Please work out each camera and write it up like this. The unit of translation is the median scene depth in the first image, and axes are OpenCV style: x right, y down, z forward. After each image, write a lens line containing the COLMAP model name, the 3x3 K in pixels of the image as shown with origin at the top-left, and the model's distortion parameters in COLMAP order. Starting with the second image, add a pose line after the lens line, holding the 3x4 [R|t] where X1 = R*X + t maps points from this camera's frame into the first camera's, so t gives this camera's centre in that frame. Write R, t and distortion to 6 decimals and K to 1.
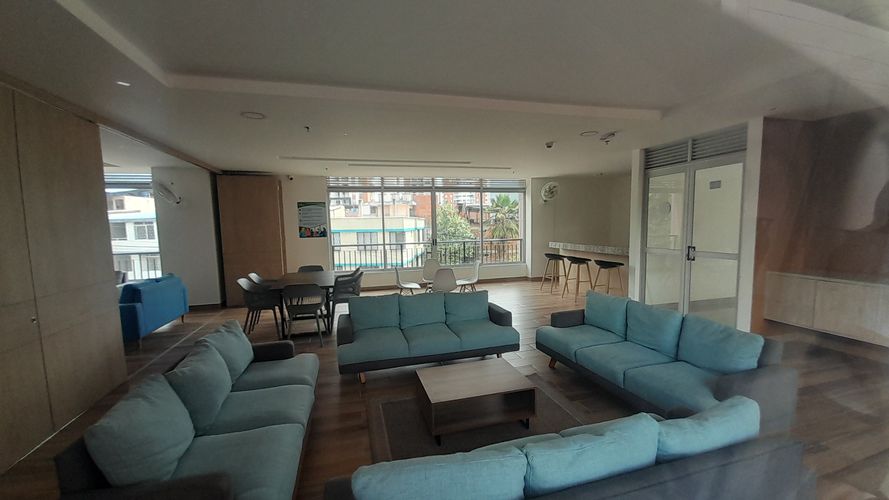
lens RADIAL K [[350.5, 0, 444.7], [0, 350.5, 258.4], [0, 0, 1]] dist [0.000052, 0.000032]
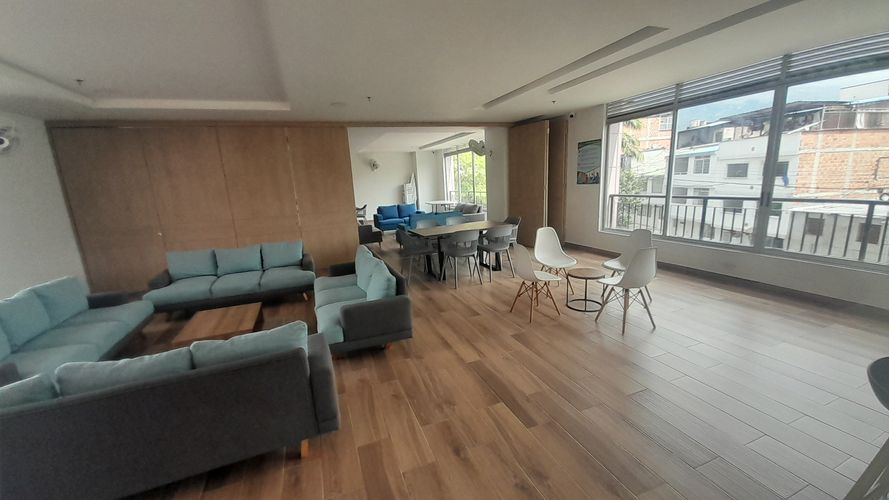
lens RADIAL K [[350.5, 0, 444.7], [0, 350.5, 258.4], [0, 0, 1]] dist [0.000052, 0.000032]
pose [[0.099912, 0.230823, -0.967852, 0.450966], [-0.039131, 0.972879, 0.227982, -0.065350], [0.994226, 0.015095, 0.106235, 0.574945]]
